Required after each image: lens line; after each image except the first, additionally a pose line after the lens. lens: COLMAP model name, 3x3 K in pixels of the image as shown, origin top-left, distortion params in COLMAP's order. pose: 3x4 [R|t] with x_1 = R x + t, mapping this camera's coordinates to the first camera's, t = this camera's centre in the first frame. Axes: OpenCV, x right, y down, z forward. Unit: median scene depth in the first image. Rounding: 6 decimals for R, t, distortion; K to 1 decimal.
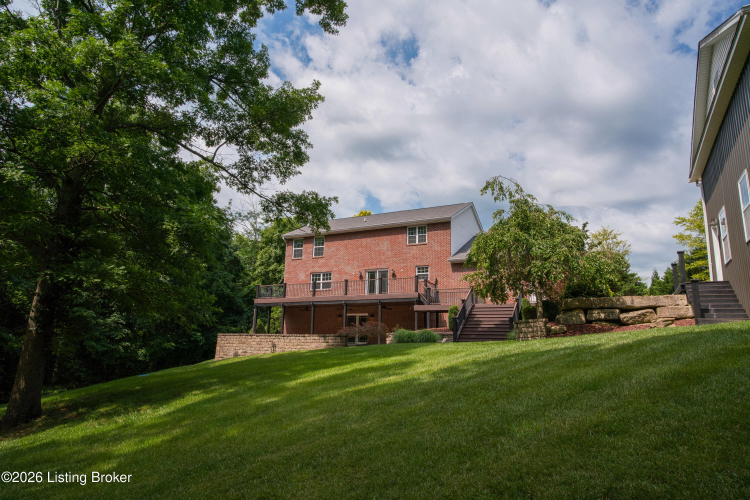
lens RADIAL K [[464.2, 0, 375.0], [0, 464.2, 250.0], [0, 0, 1]] dist [-0.000068, 0.000213]
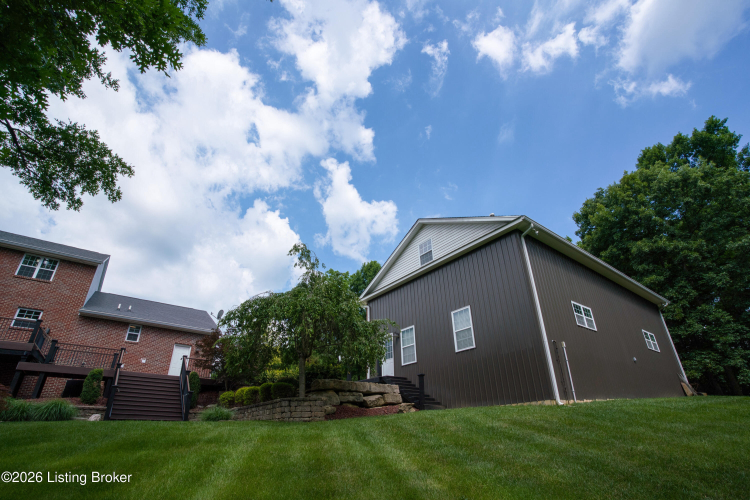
lens RADIAL K [[376.3, 0, 375.0], [0, 376.3, 250.0], [0, 0, 1]] dist [-0.017300, -0.000093]
pose [[0.389925, 0.388330, 0.834960, -0.209188], [-0.176149, 0.921442, -0.346290, 0.062824], [-0.903842, -0.012050, 0.427697, 0.306074]]
